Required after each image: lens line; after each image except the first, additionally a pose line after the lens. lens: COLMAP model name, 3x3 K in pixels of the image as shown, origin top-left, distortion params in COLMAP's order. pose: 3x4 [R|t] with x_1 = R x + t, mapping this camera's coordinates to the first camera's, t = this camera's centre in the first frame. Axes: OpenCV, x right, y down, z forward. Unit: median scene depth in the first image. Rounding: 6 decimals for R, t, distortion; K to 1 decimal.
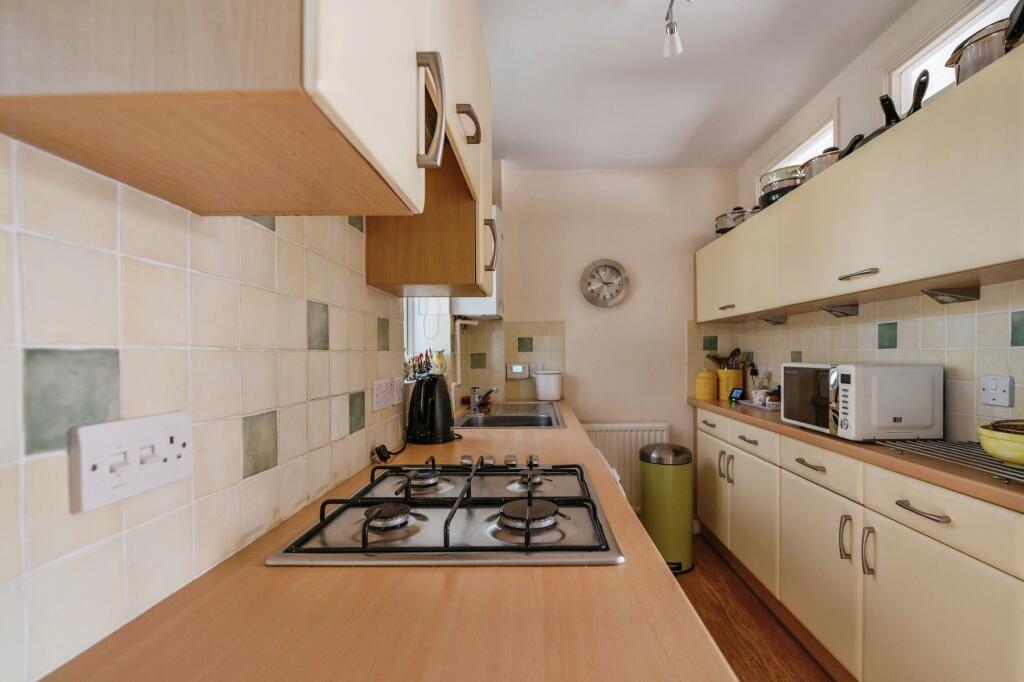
lens RADIAL K [[465.2, 0, 541.6], [0, 465.2, 354.4], [0, 0, 1]] dist [-0.000695, -0.000108]
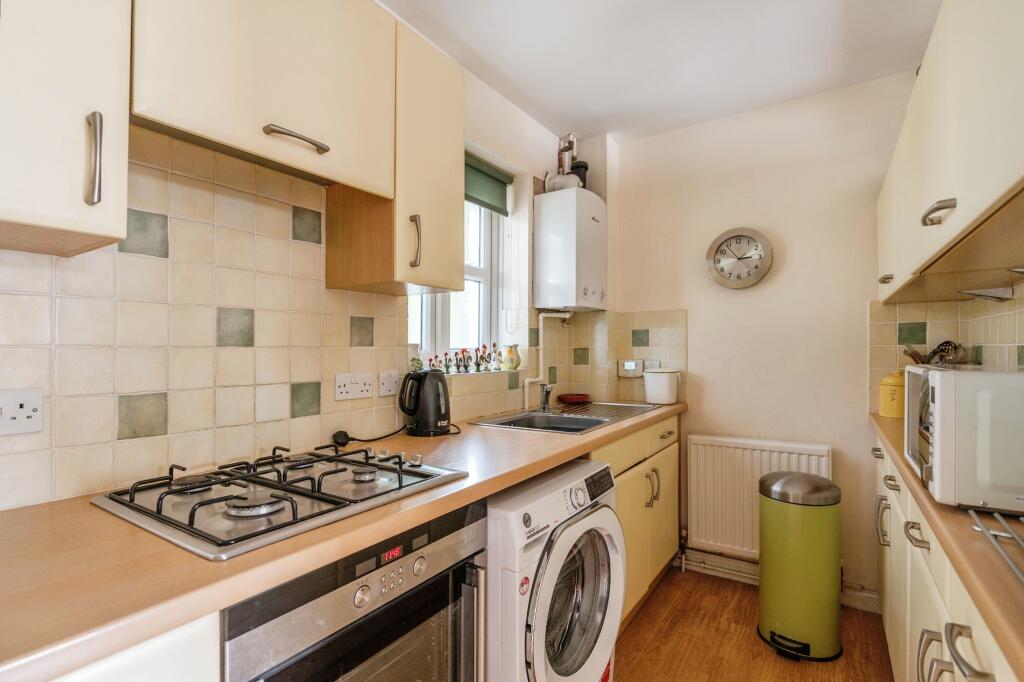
lens RADIAL K [[495.1, 0, 512.0], [0, 495.1, 341.0], [0, 0, 1]] dist [-0.003404, -0.000627]
pose [[0.836164, -0.006414, -0.548442, 0.327137], [-0.001363, 0.999904, -0.013772, -0.002739], [0.548478, 0.012263, 0.836075, 0.114981]]
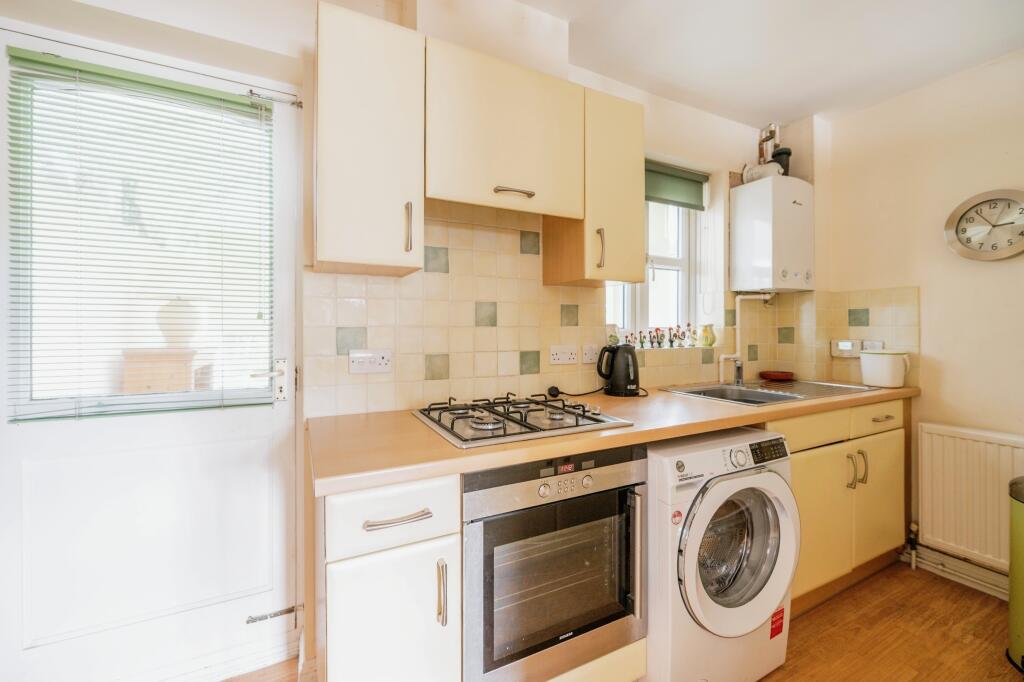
lens RADIAL K [[428.6, 0, 513.5], [0, 428.6, 322.0], [0, 0, 1]] dist [-0.000661, -0.000597]
pose [[0.461093, -0.003912, -0.887343, 0.439878], [-0.003971, 0.999971, -0.006472, -0.006227], [0.887343, 0.006508, 0.461064, 0.106516]]
